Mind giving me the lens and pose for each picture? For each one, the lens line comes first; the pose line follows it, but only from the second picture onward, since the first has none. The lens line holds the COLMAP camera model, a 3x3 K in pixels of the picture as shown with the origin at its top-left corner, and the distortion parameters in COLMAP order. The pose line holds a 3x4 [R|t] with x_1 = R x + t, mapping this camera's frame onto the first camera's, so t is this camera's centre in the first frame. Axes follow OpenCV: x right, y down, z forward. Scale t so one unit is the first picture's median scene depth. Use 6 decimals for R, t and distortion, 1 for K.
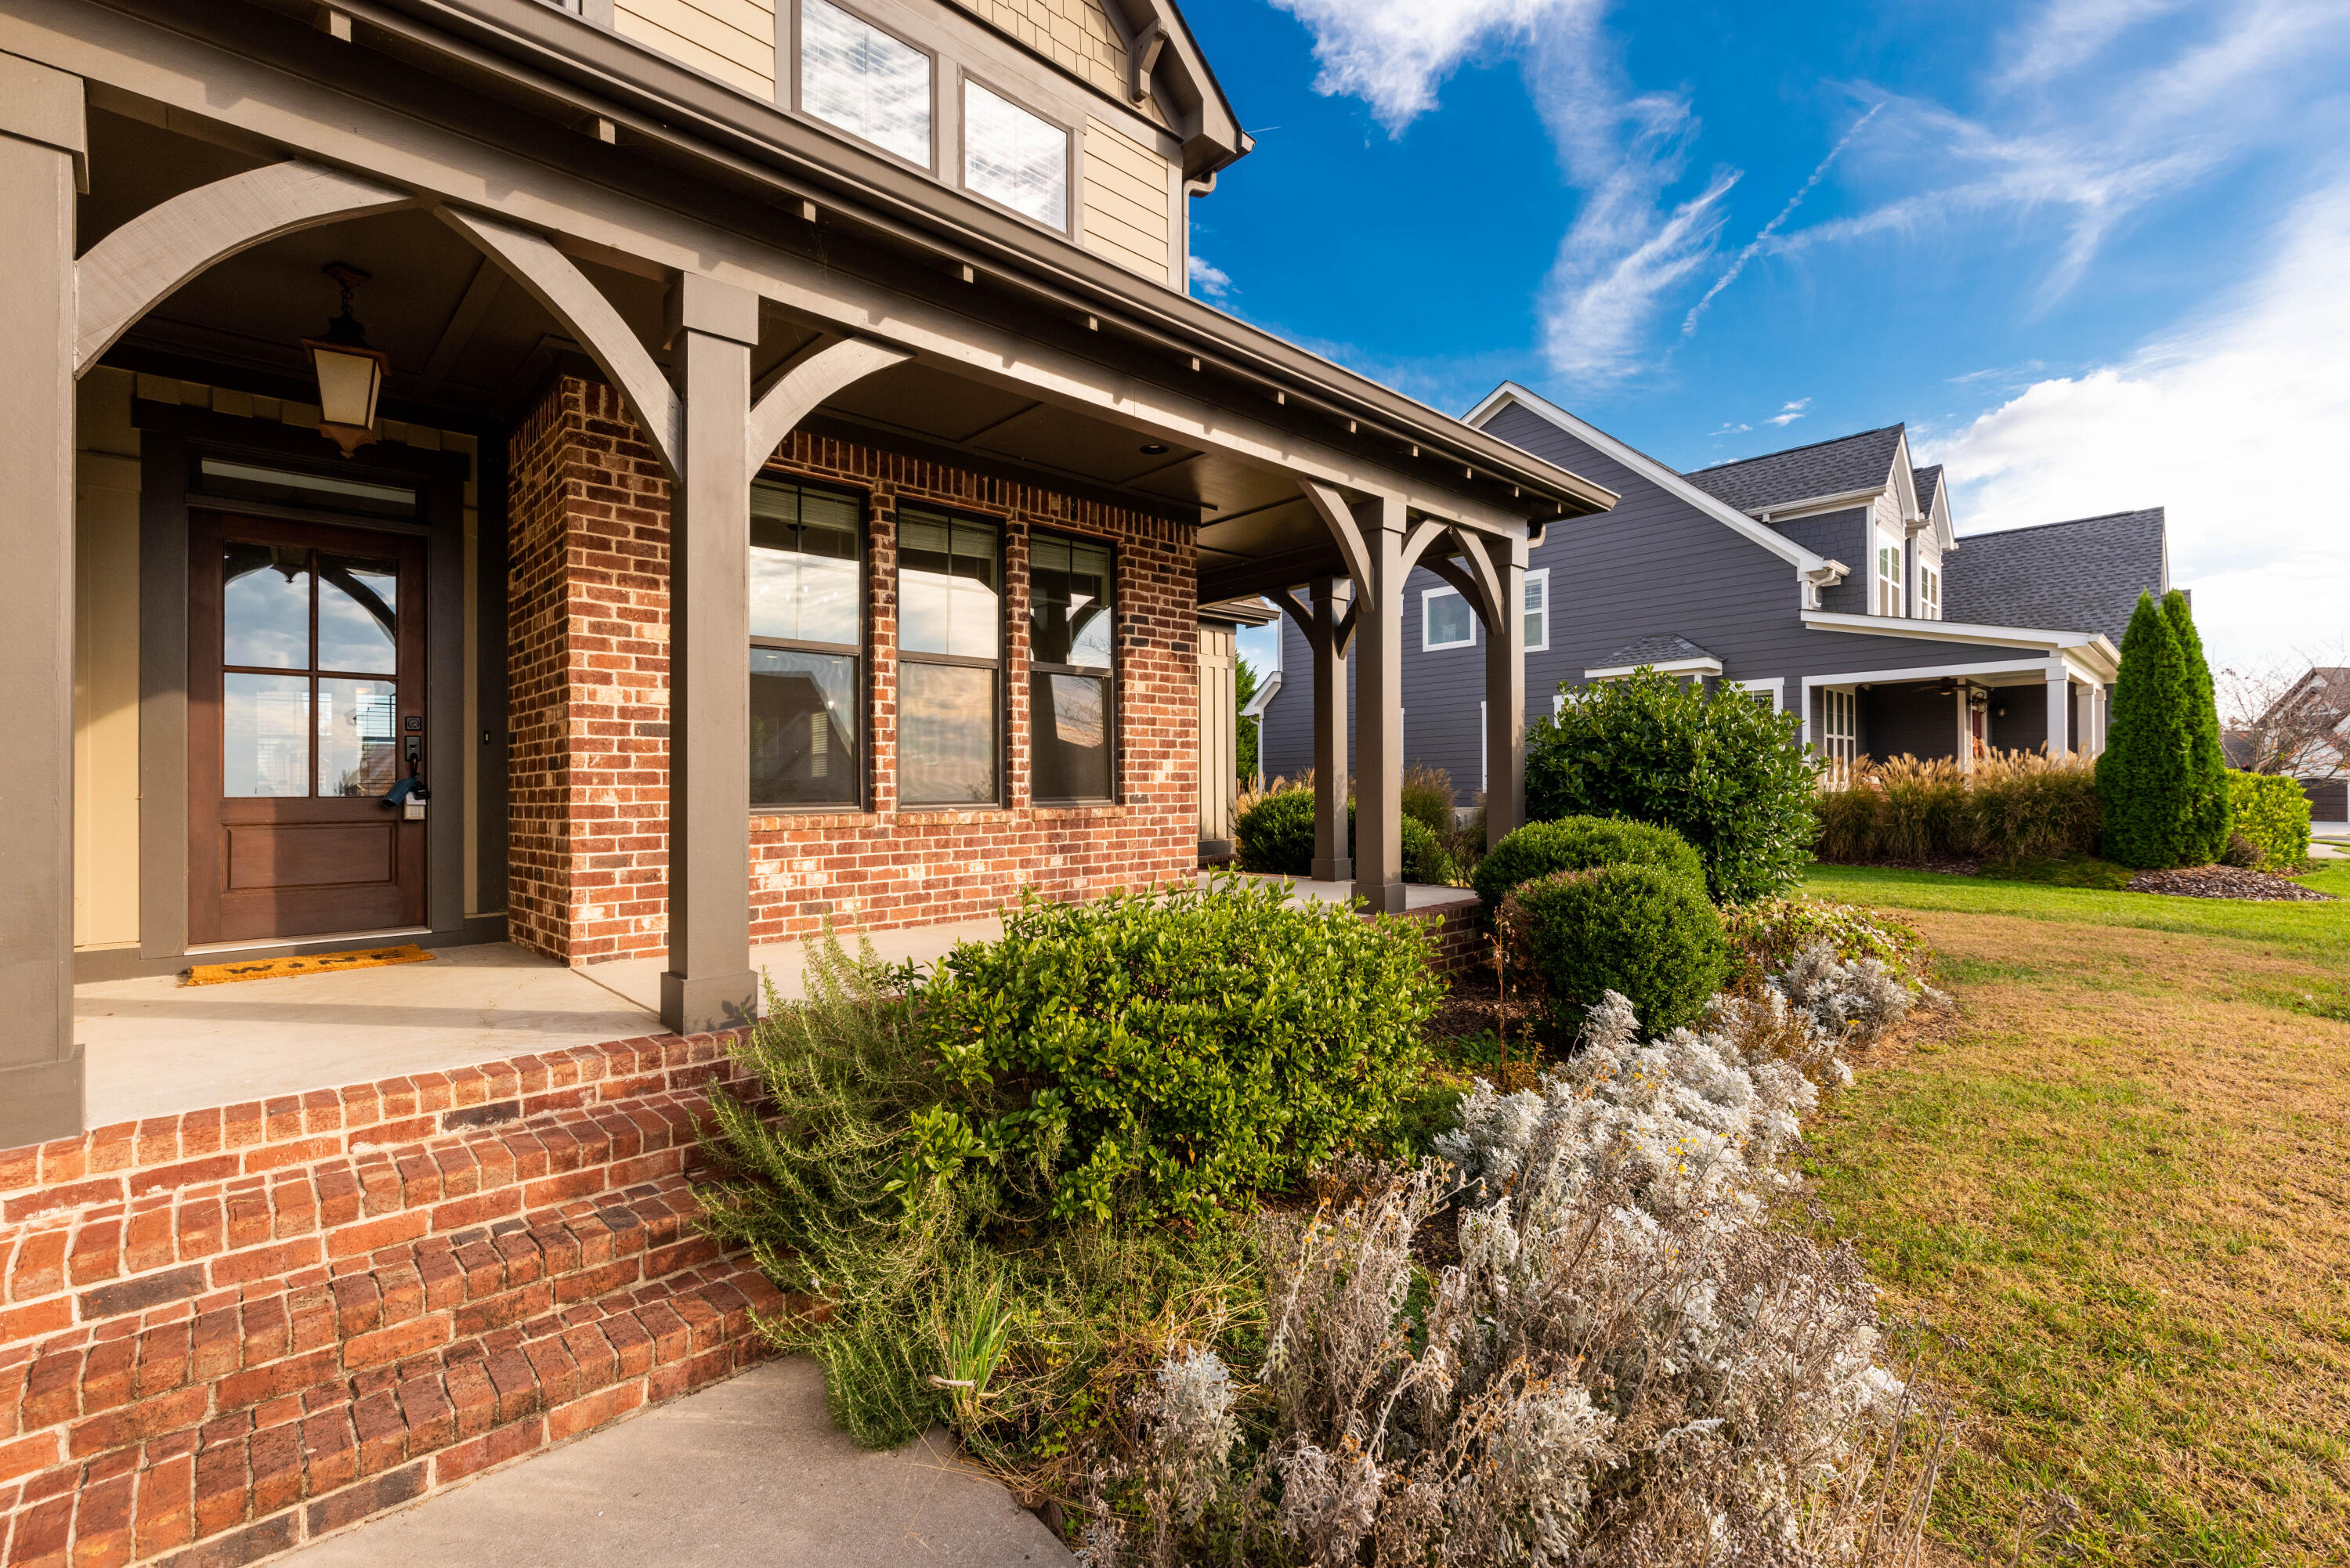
lens RADIAL K [[1026.7, 0, 1177.1], [0, 1026.7, 771.9], [0, 0, 1]] dist [0.007264, 0.000022]
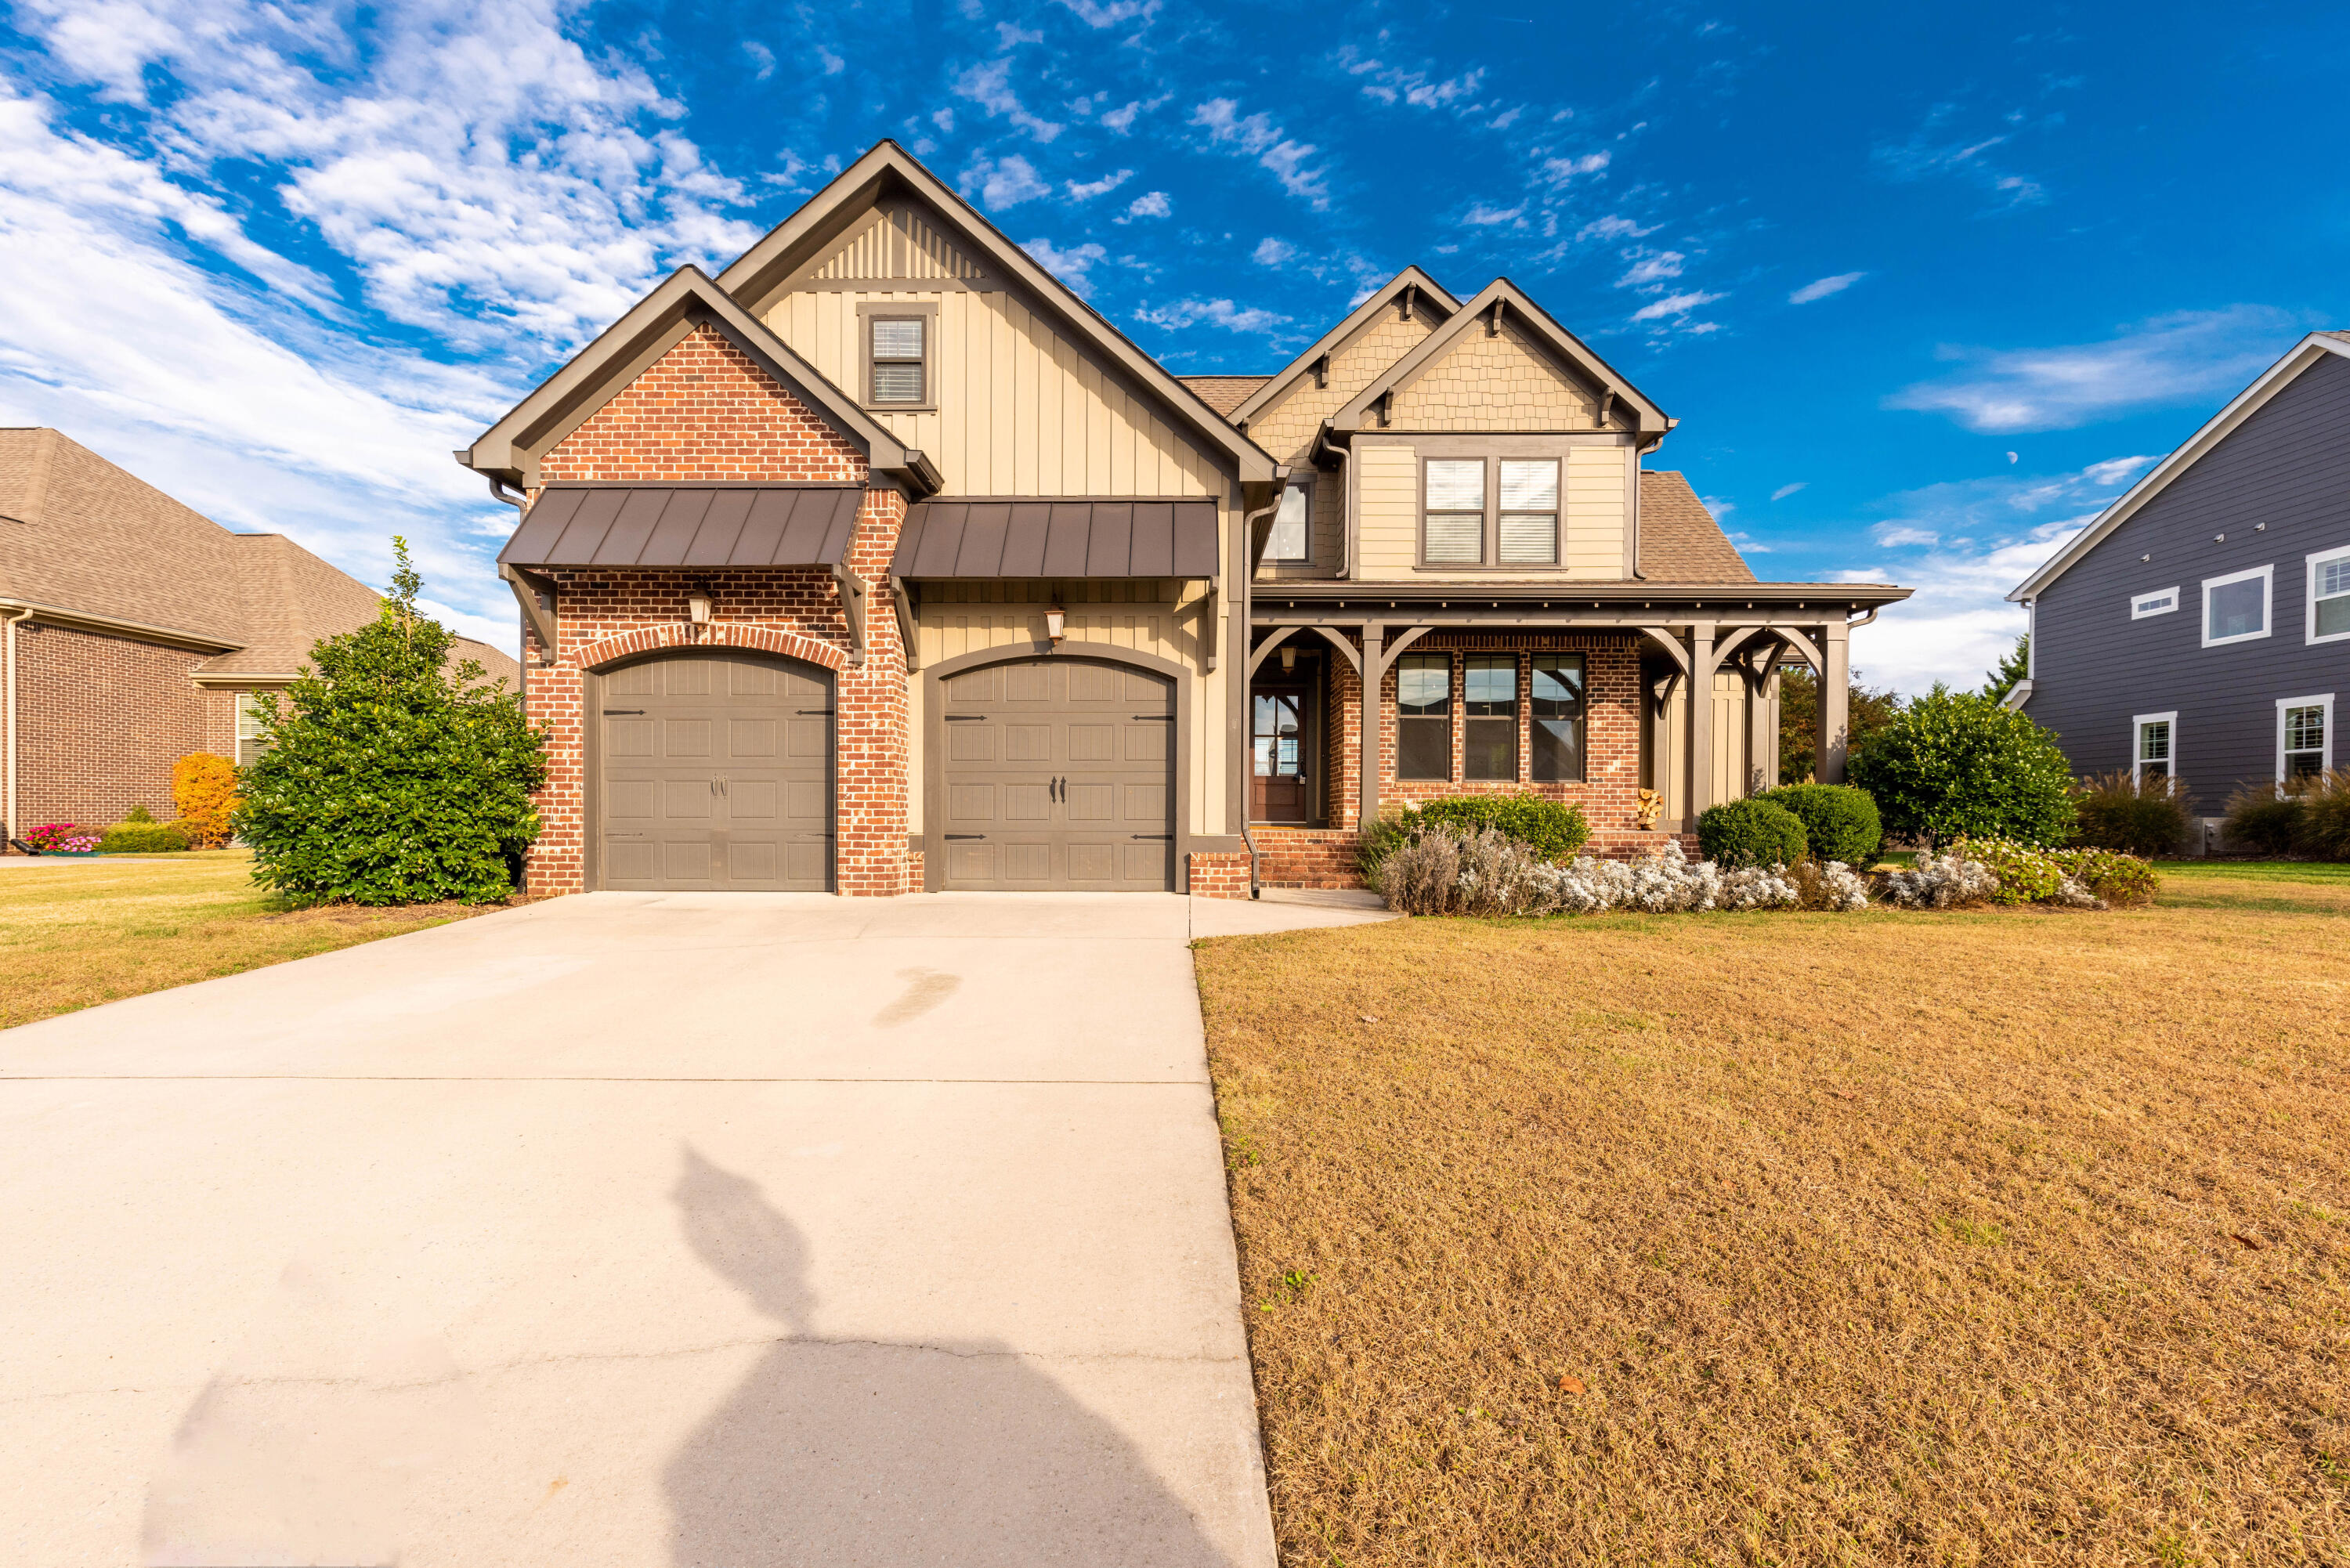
lens RADIAL K [[1062.2, 0, 1168.3], [0, 1062.2, 819.0], [0, 0, 1]] dist [0.000352, -0.000093]
pose [[0.719470, 0.017816, -0.694295, 1.016611], [-0.003794, 0.999757, 0.021723, 0.076784], [0.694513, -0.012995, 0.719363, -1.352034]]
